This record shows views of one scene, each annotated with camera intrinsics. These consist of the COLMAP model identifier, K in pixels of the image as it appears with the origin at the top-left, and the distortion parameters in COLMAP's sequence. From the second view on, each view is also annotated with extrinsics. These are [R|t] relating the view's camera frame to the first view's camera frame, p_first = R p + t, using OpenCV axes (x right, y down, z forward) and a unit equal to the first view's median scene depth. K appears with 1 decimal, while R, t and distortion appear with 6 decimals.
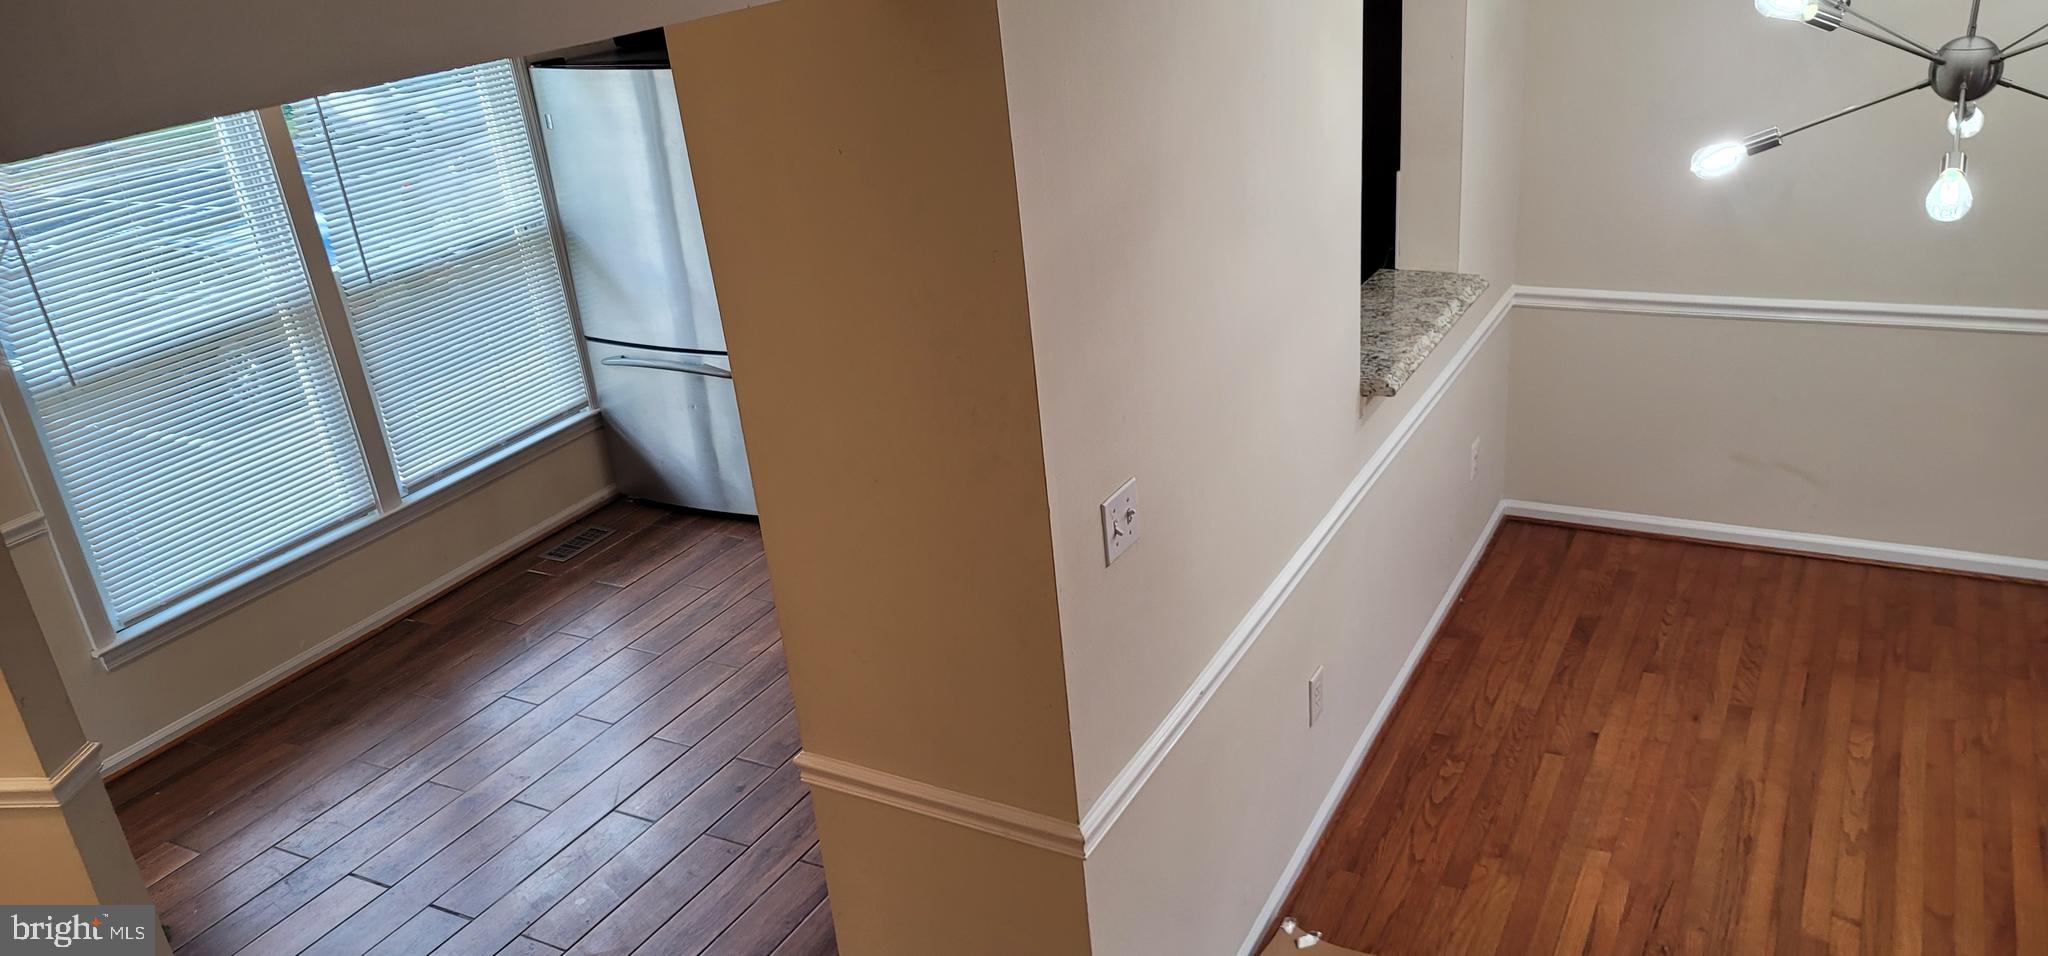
lens RADIAL K [[1516.5, 0, 1063.9], [0, 1516.5, 479.5], [0, 0, 1]] dist [0.054326, -0.006732]
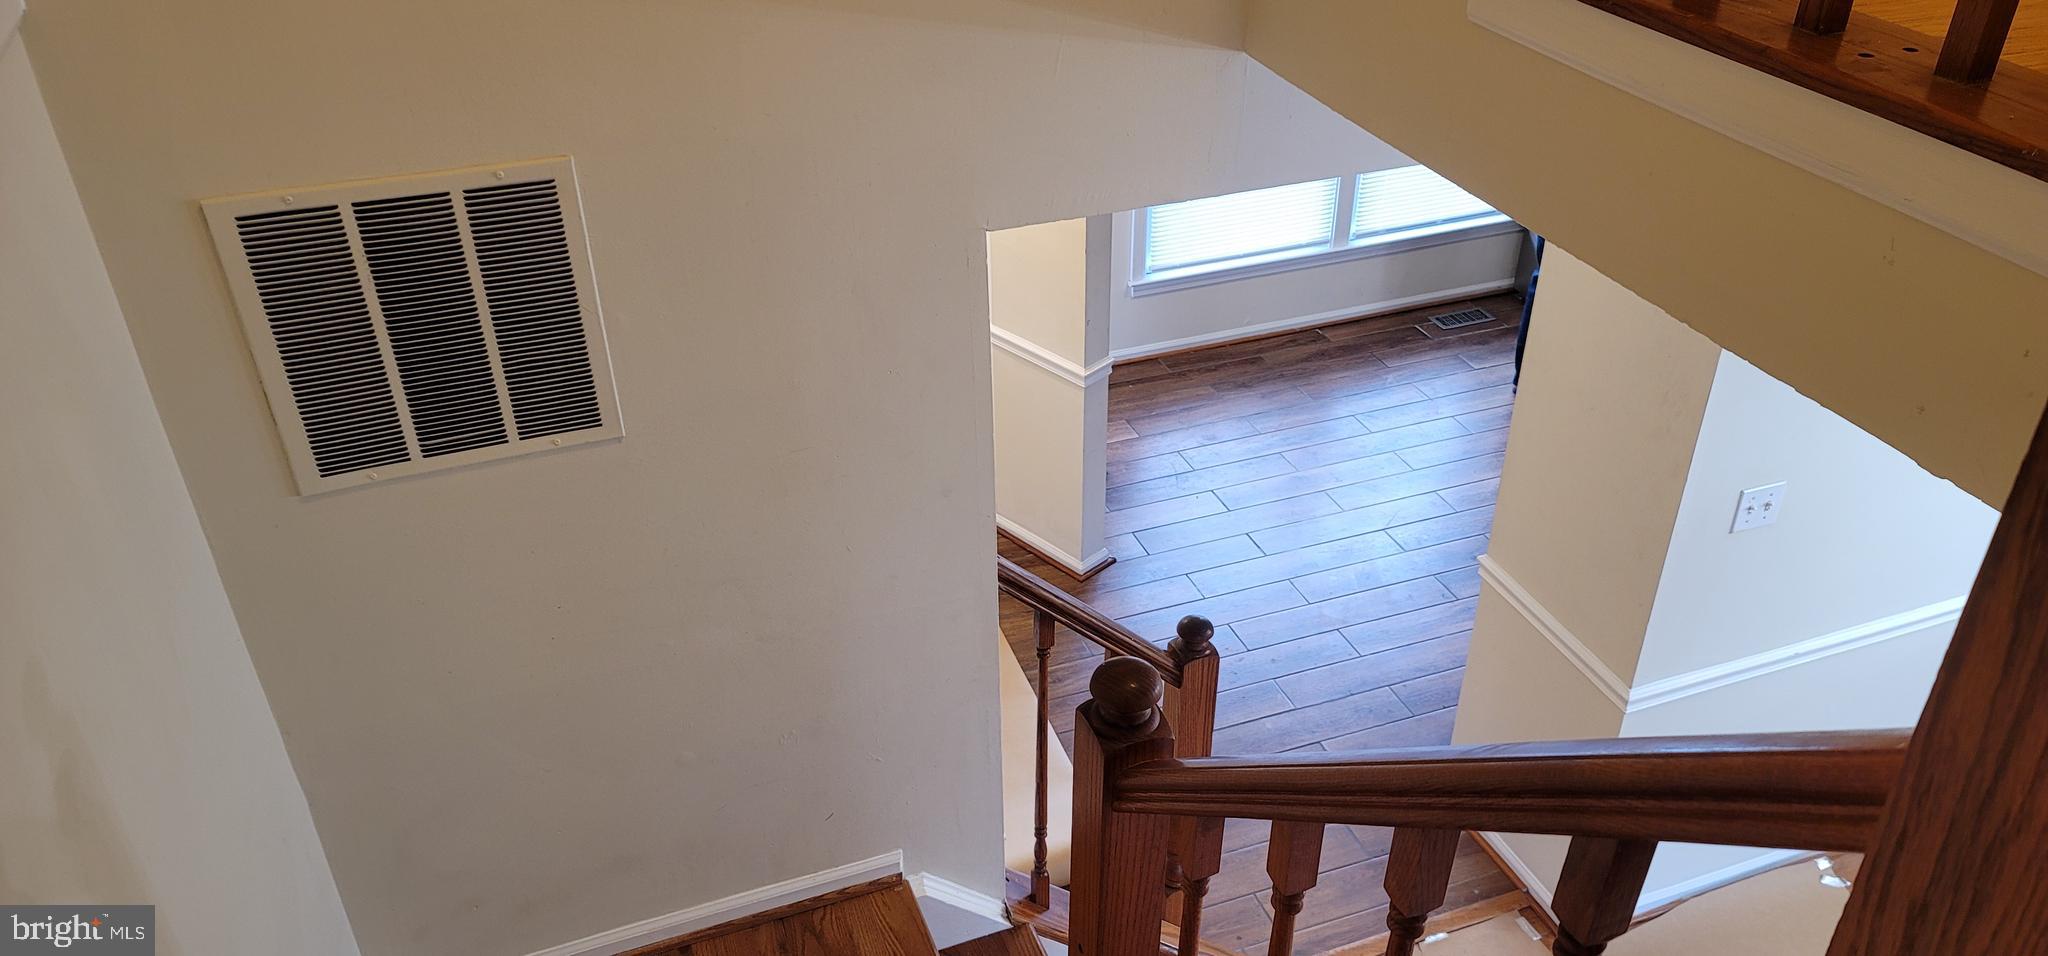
lens RADIAL K [[1516.5, 0, 1031.2], [0, 1516.5, 488.3], [0, 0, 1]] dist [0.054326, -0.006732]
pose [[0.749119, 0.422219, -0.510443, 0.130308], [-0.317092, 0.905094, 0.283298, -0.090388], [0.581613, -0.050366, 0.811905, -0.247927]]
